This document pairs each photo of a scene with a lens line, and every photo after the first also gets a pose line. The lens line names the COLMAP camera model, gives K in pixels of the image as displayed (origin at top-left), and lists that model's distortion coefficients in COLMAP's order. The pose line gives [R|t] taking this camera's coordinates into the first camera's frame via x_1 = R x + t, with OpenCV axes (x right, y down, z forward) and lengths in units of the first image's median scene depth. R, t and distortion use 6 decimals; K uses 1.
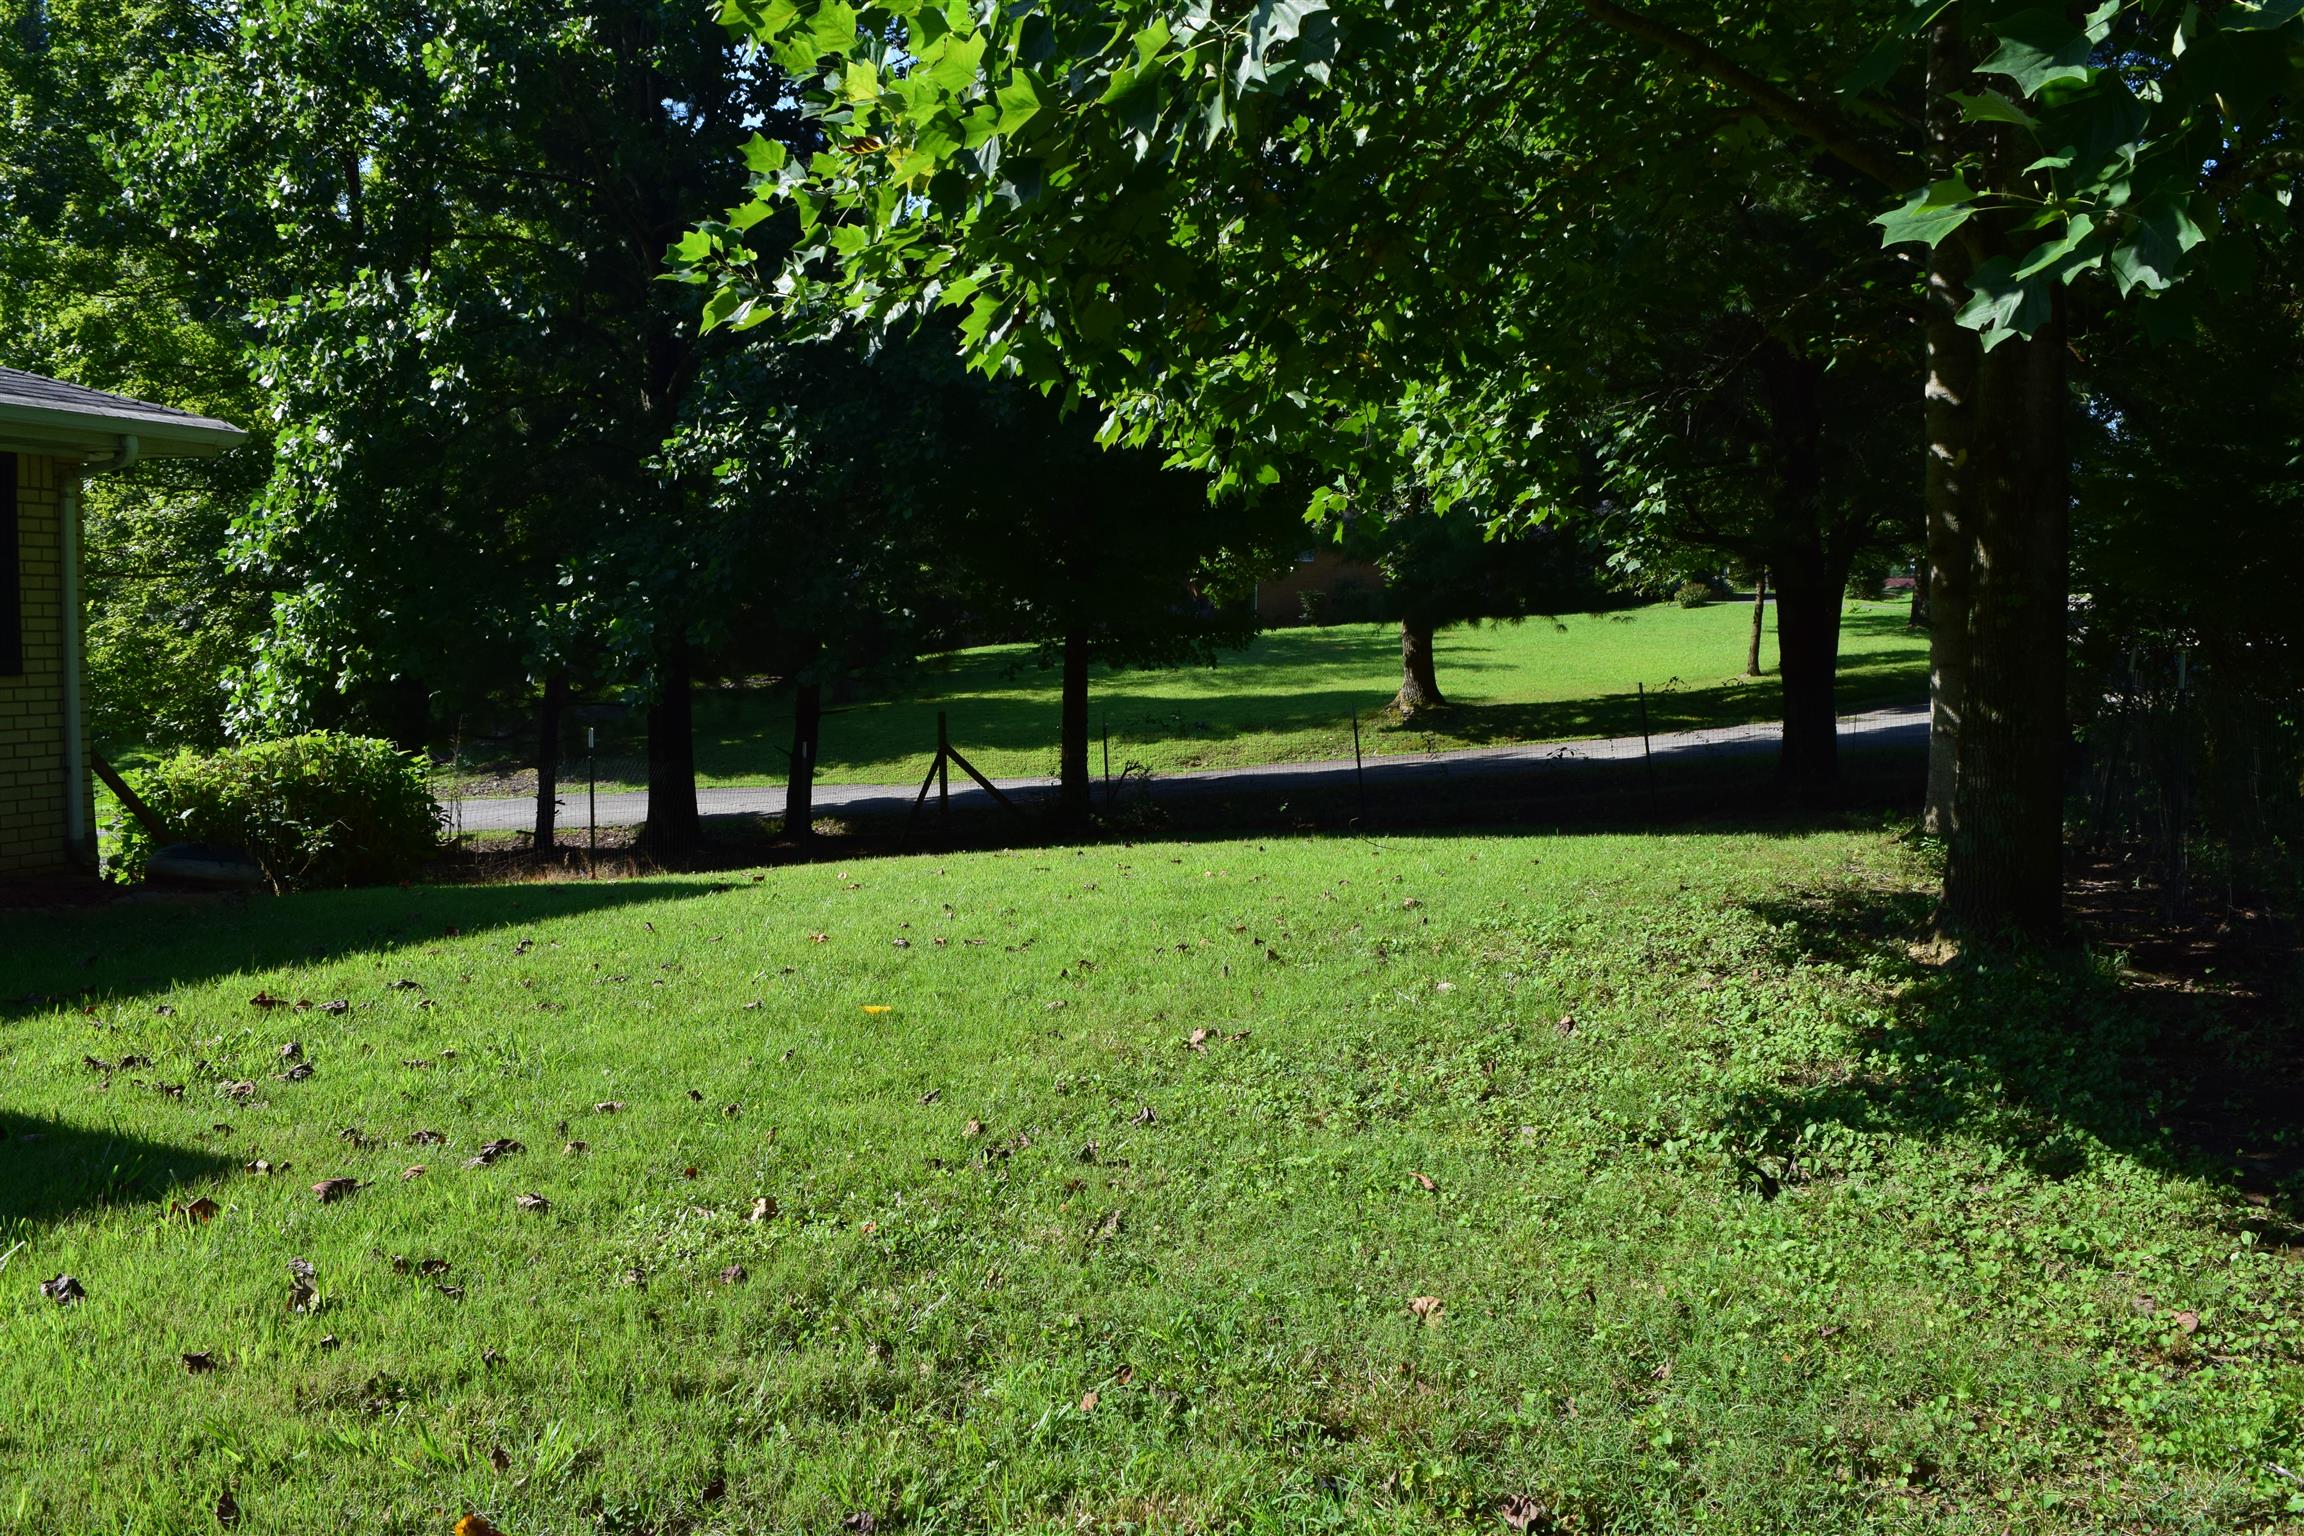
lens RADIAL K [[1813.9, 0, 1152.0], [0, 1813.9, 768.0], [0, 0, 1]] dist [-0.095047, 0.021118]
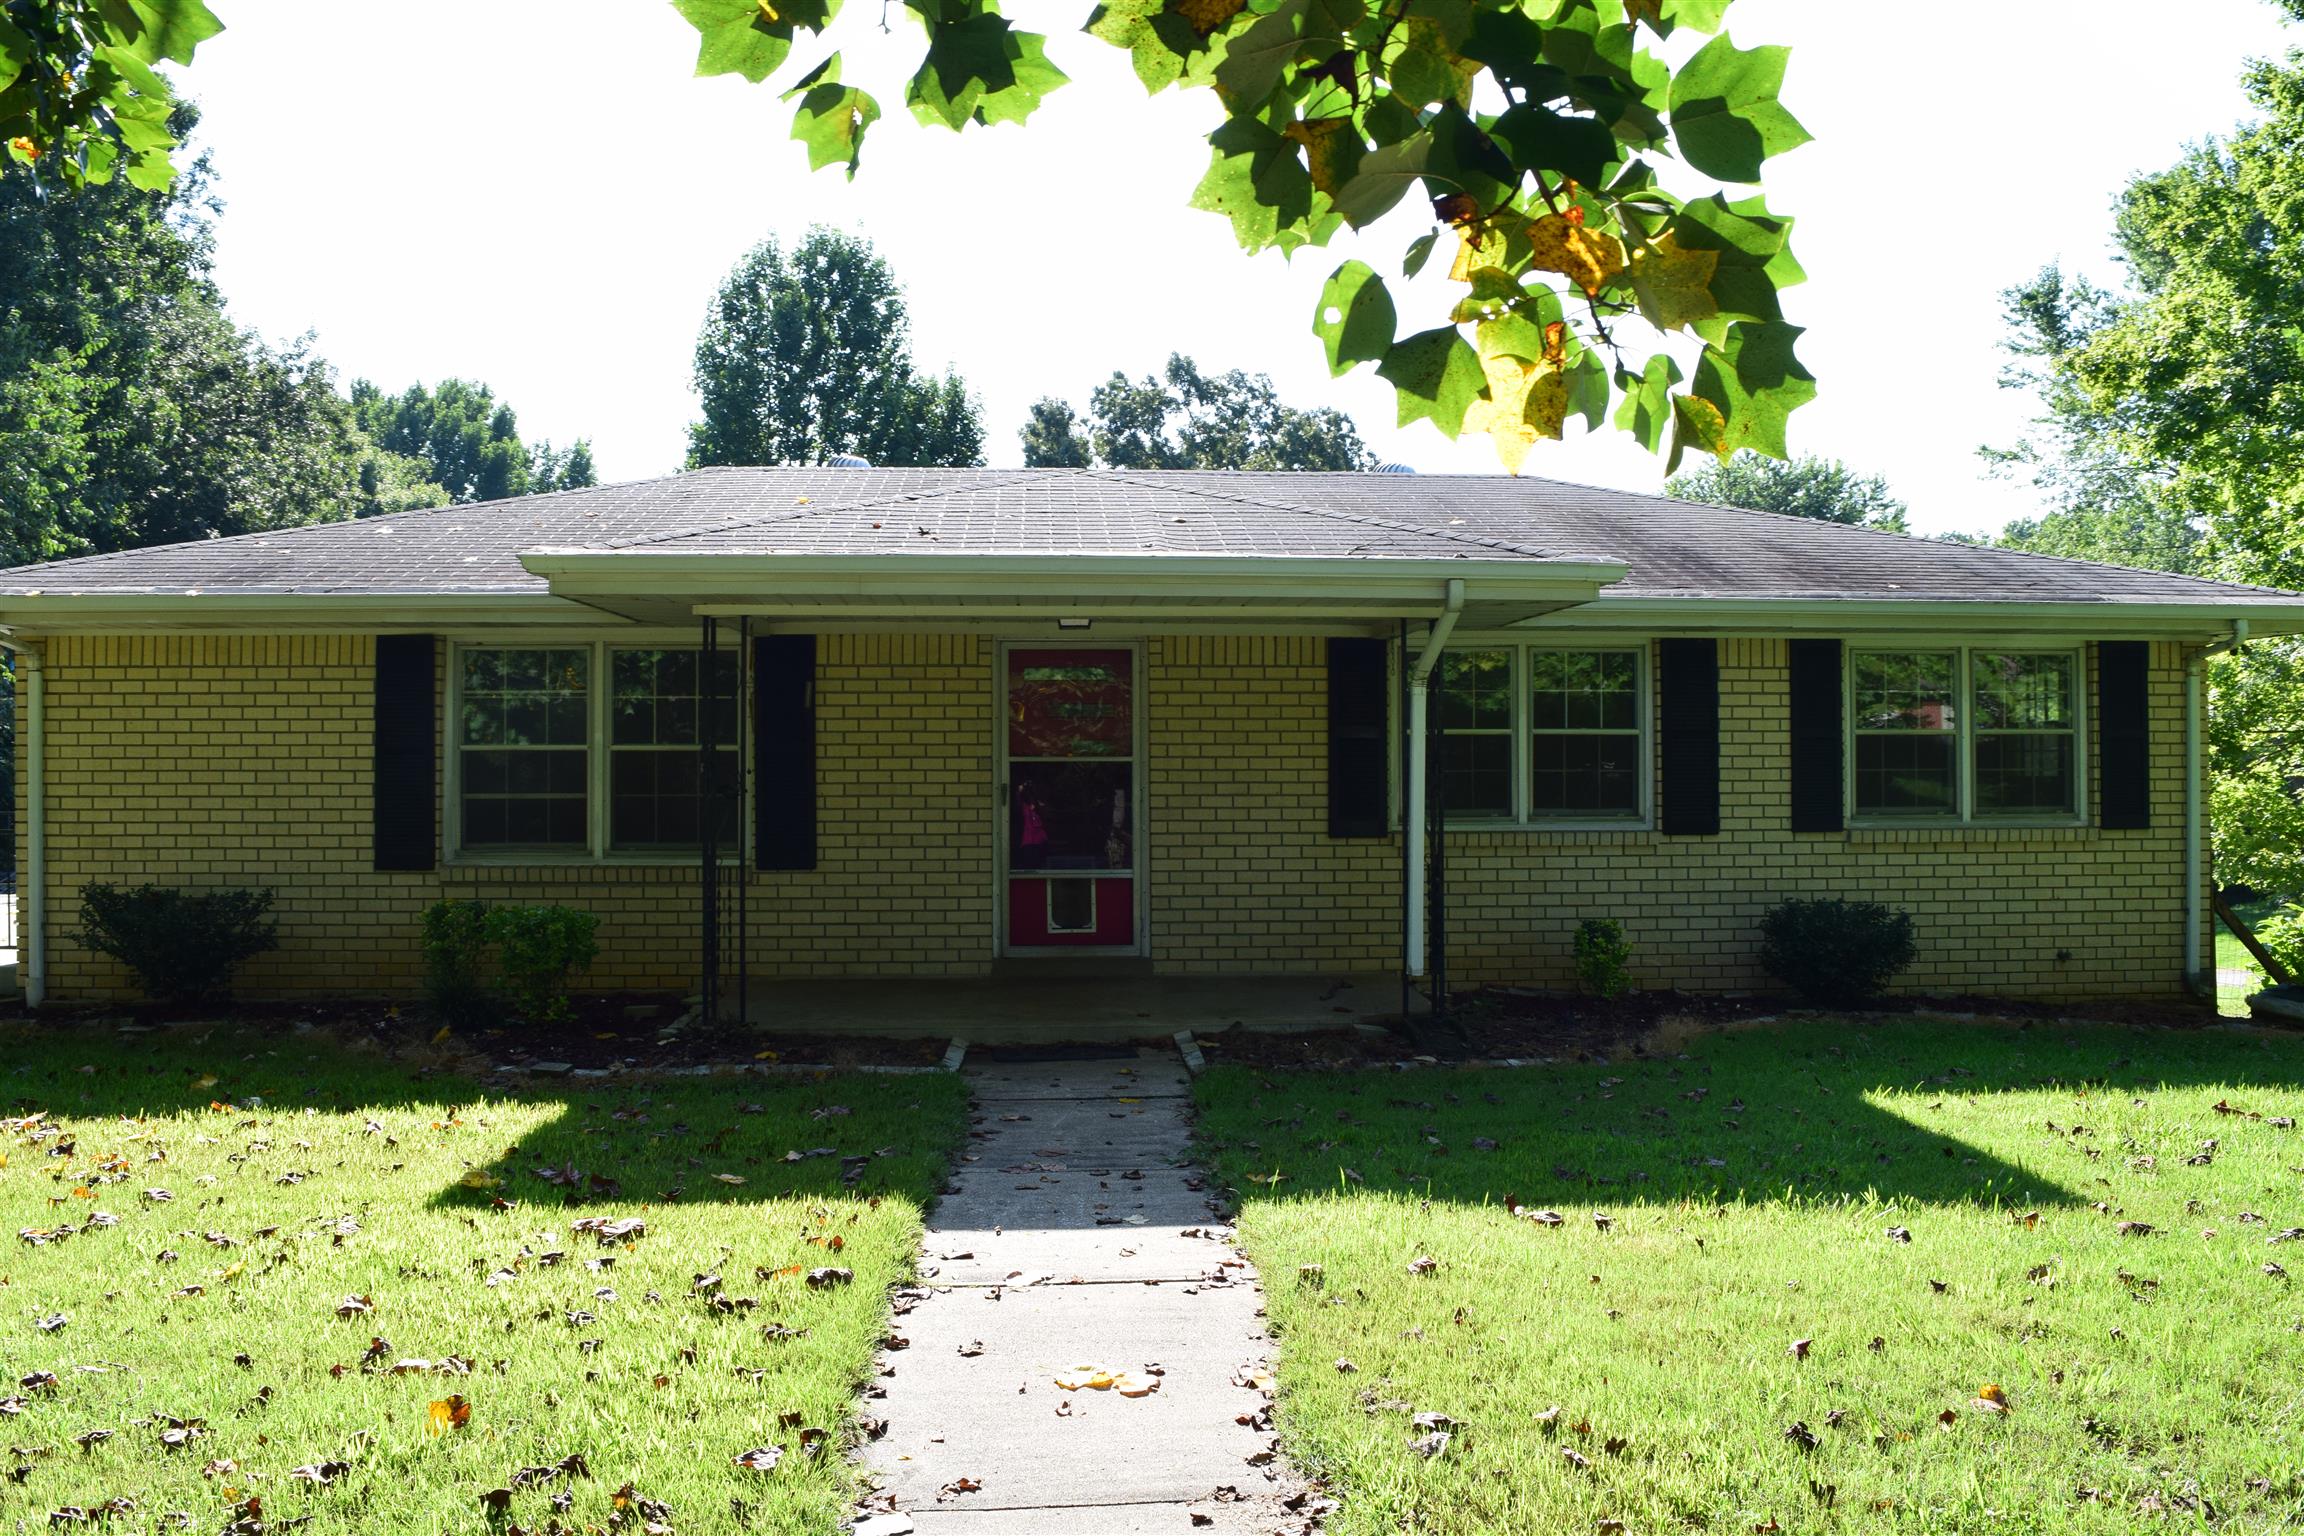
lens RADIAL K [[1813.9, 0, 1152.0], [0, 1813.9, 768.0], [0, 0, 1]] dist [-0.095047, 0.021118]
pose [[0.383195, -0.019055, -0.923471, 0.300468], [-0.062770, 0.996939, -0.046617, 0.005318], [0.921532, 0.075829, 0.380826, -0.113200]]
